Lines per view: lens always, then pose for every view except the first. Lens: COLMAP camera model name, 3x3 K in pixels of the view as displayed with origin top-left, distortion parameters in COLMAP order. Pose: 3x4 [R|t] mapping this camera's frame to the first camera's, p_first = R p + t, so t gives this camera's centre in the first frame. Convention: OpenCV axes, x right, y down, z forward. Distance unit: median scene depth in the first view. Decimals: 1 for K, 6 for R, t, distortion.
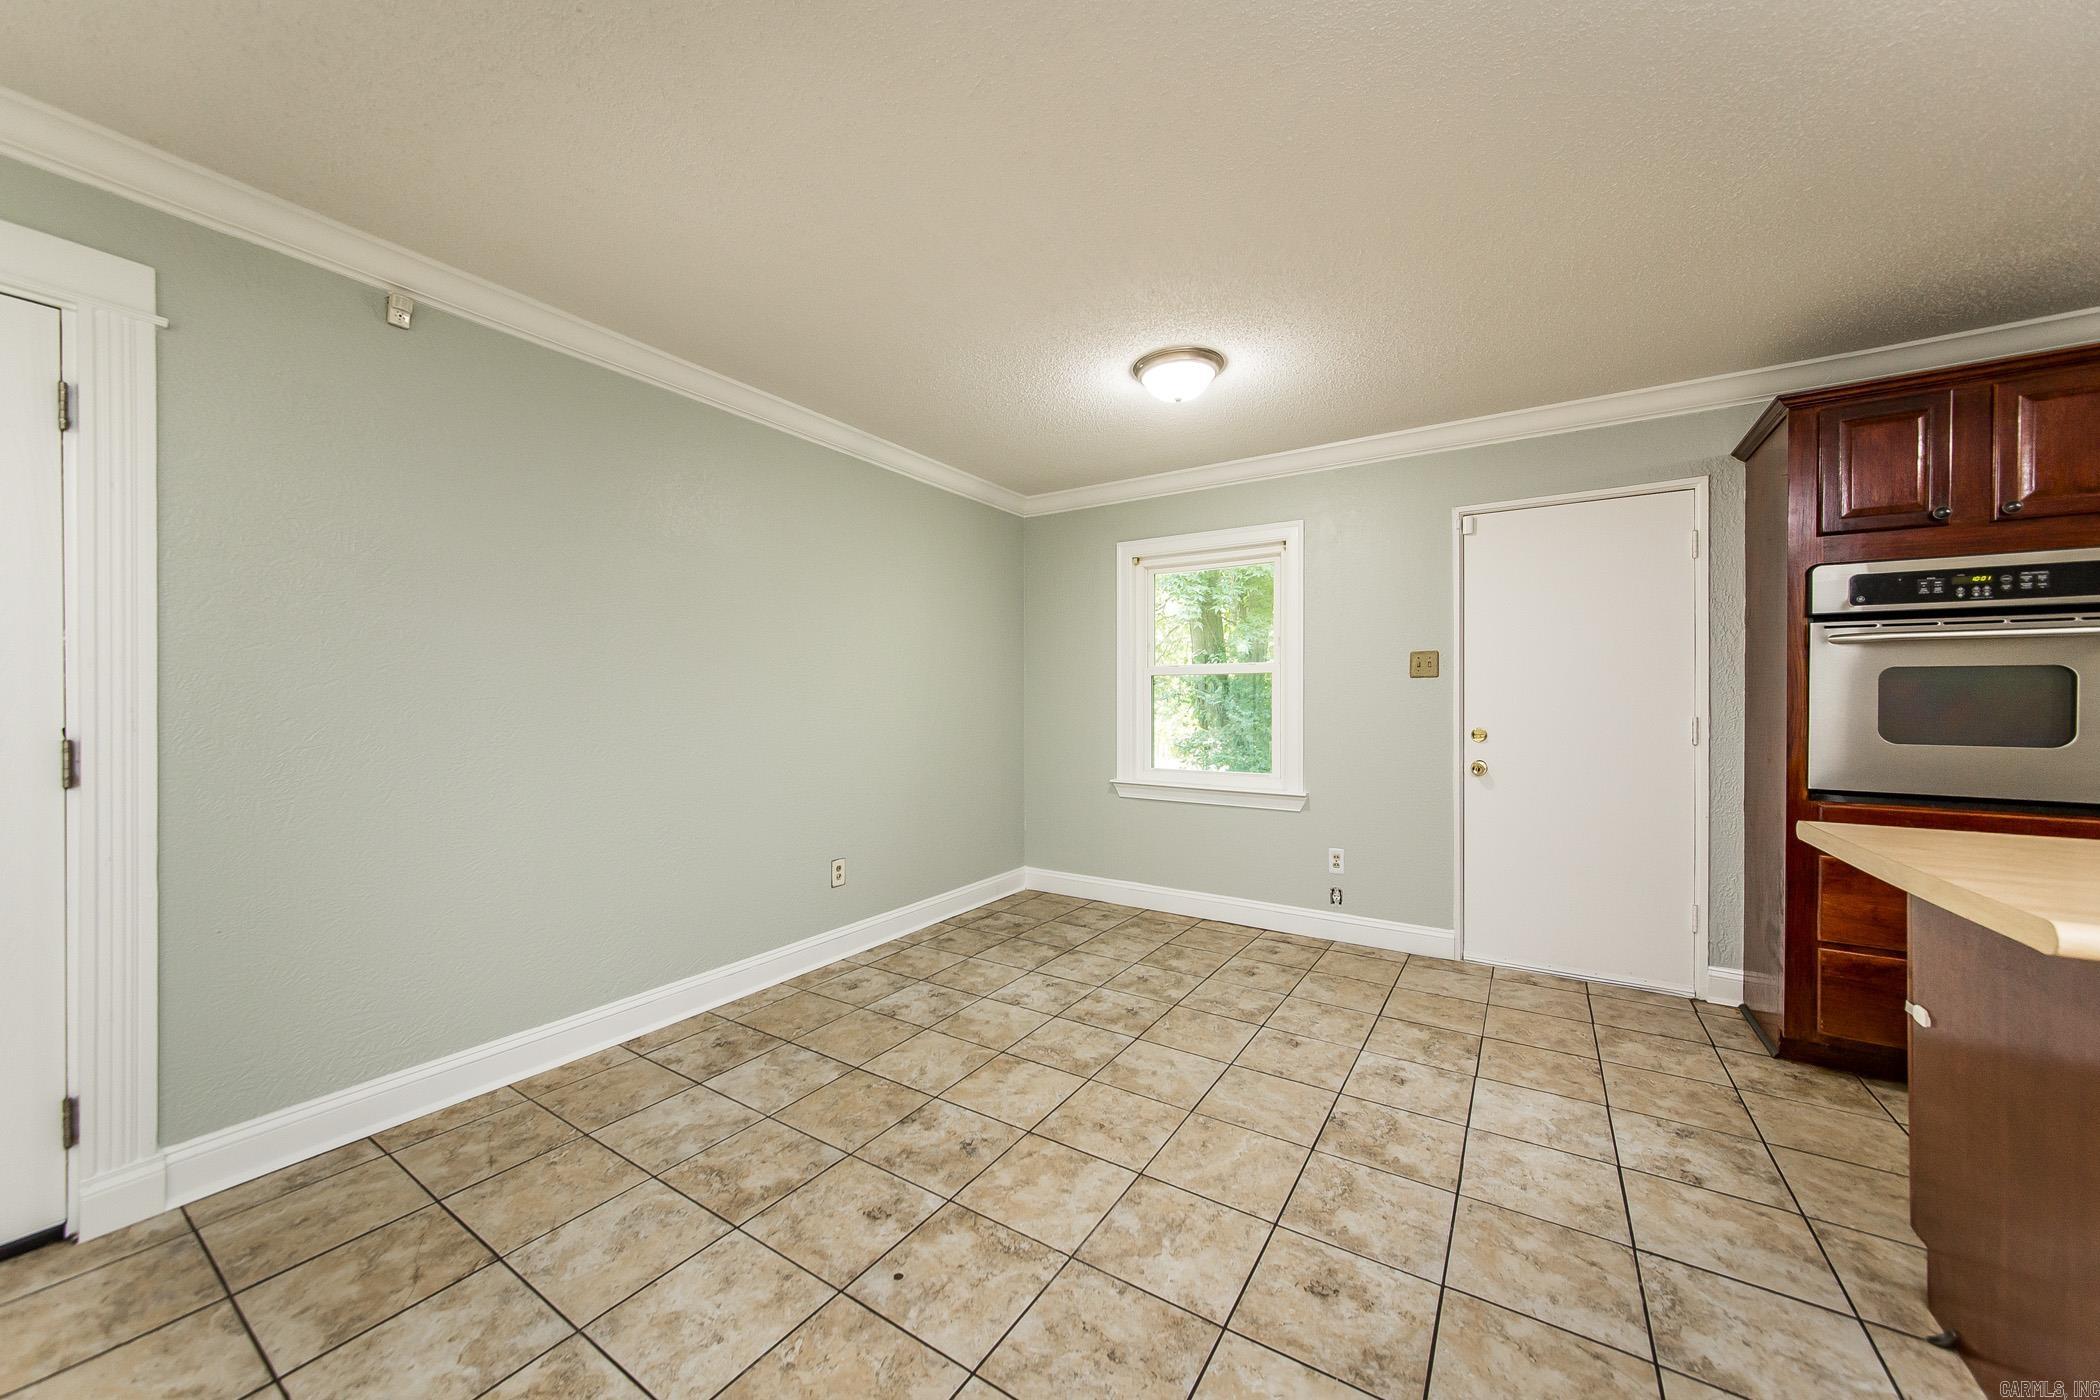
lens RADIAL K [[752.6, 0, 1043.2], [0, 752.6, 703.3], [0, 0, 1]] dist [-0.015234, 0.005767]
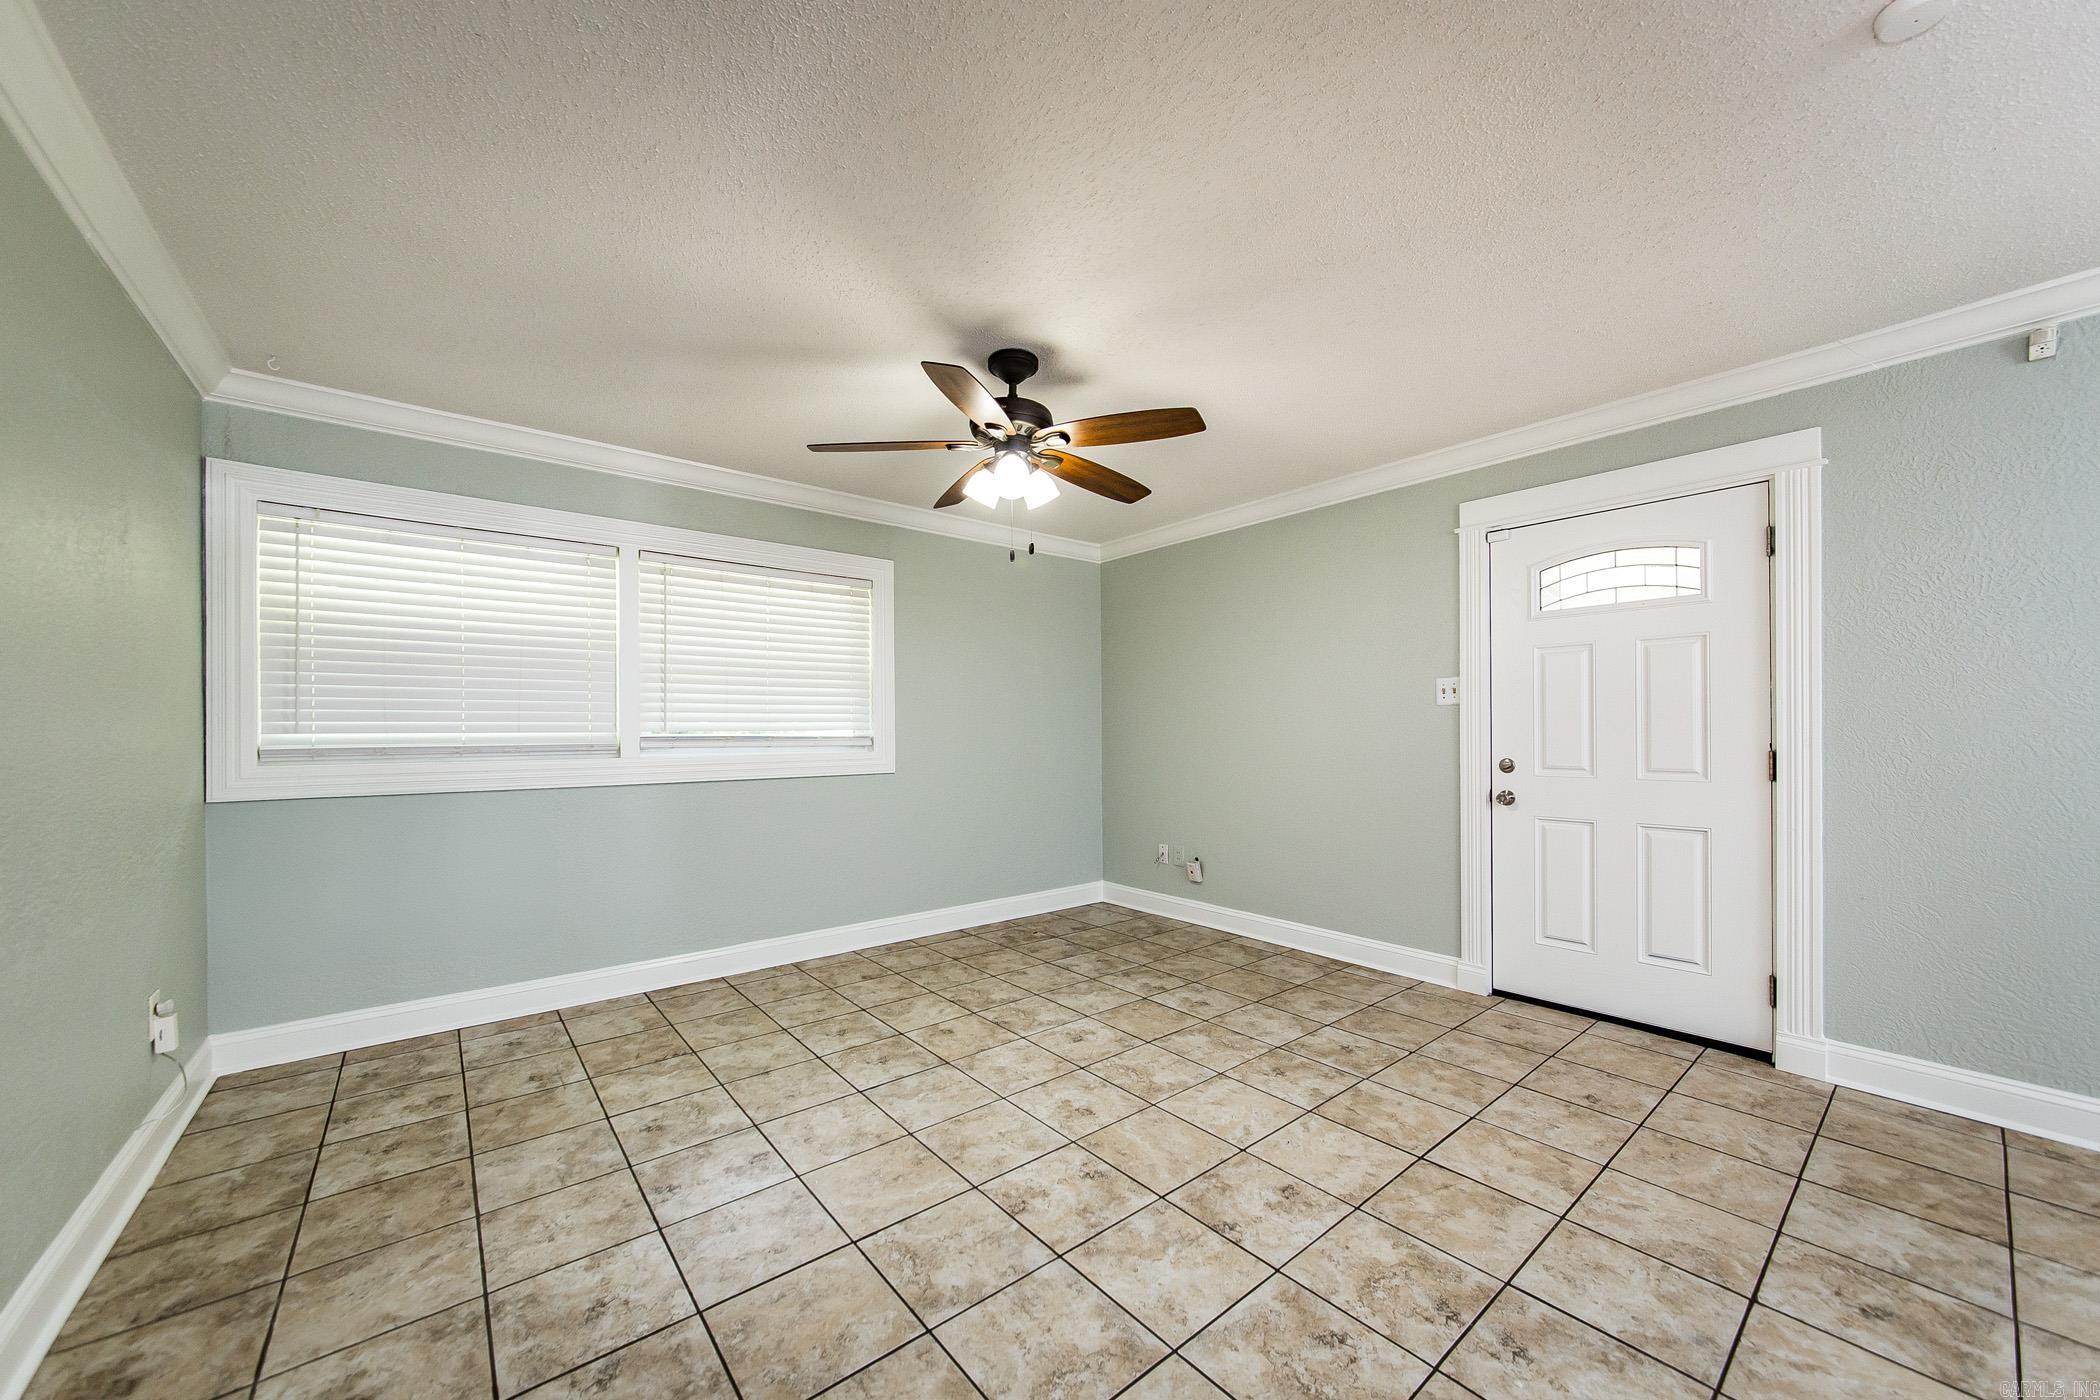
lens RADIAL K [[763.4, 0, 1041.5], [0, 763.4, 724.9], [0, 0, 1]] dist [-0.011334, 0.003527]
pose [[-0.306538, -0.003174, -0.951853, 0.526463], [0.002807, 0.999987, -0.004239, -0.002038], [0.951854, -0.003971, -0.306525, 0.010157]]
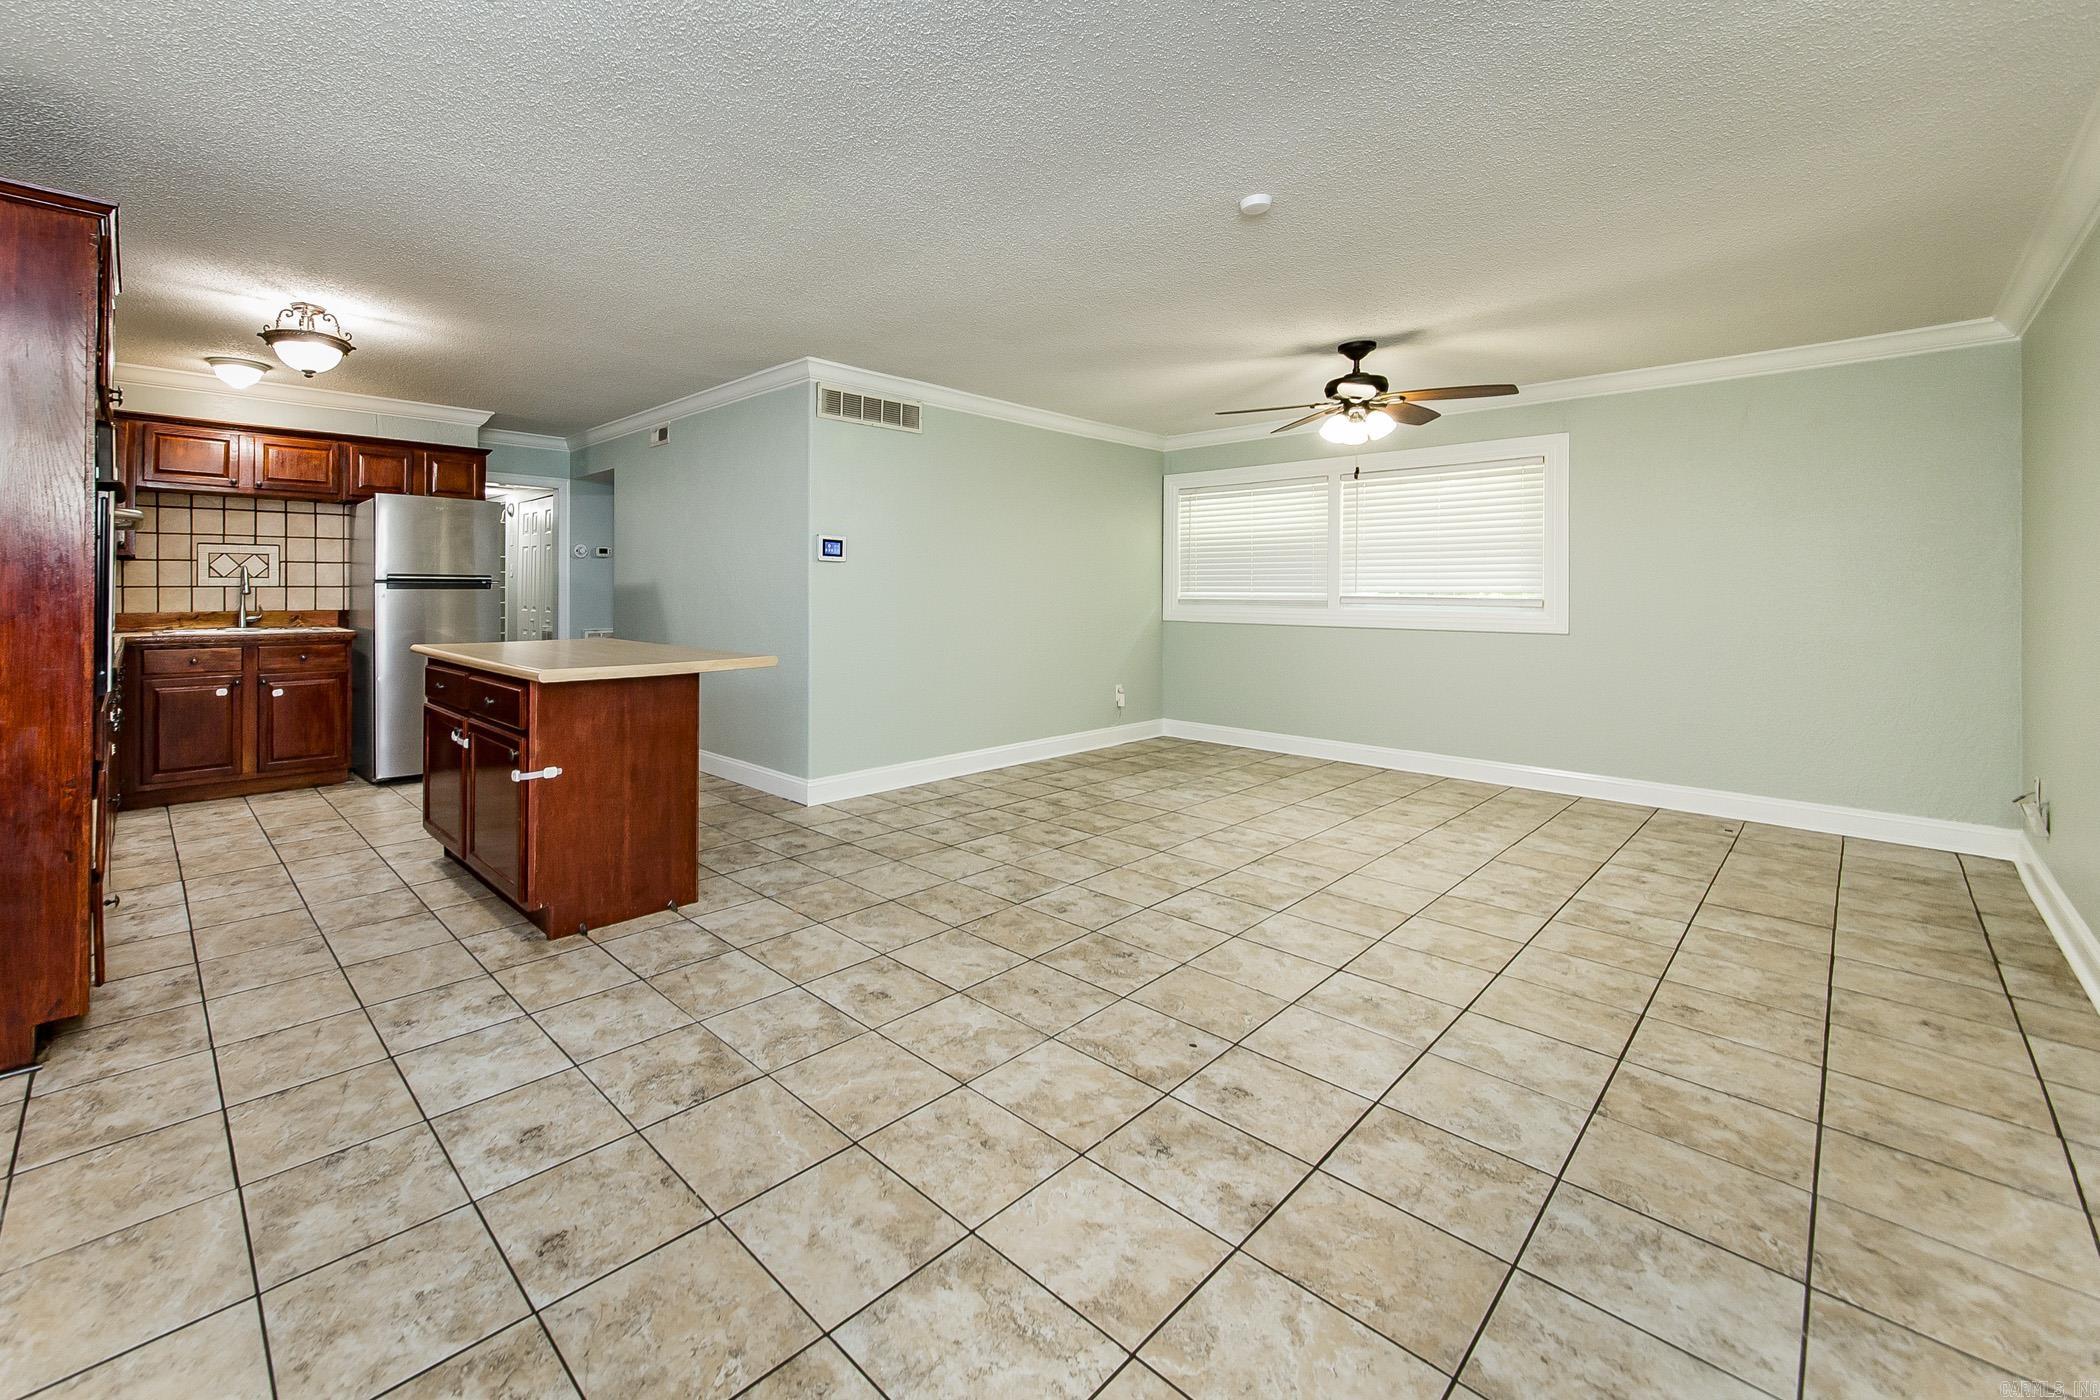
lens RADIAL K [[860.7, 0, 880.2], [0, 860.7, 588.5], [0, 0, 1]] dist [-0.000751, 0.000092]
pose [[-0.962491, -0.004545, 0.271277, -0.052734], [-0.004705, 0.999989, 0.000060, -0.002984], [-0.271274, -0.001218, -0.962501, 1.776771]]
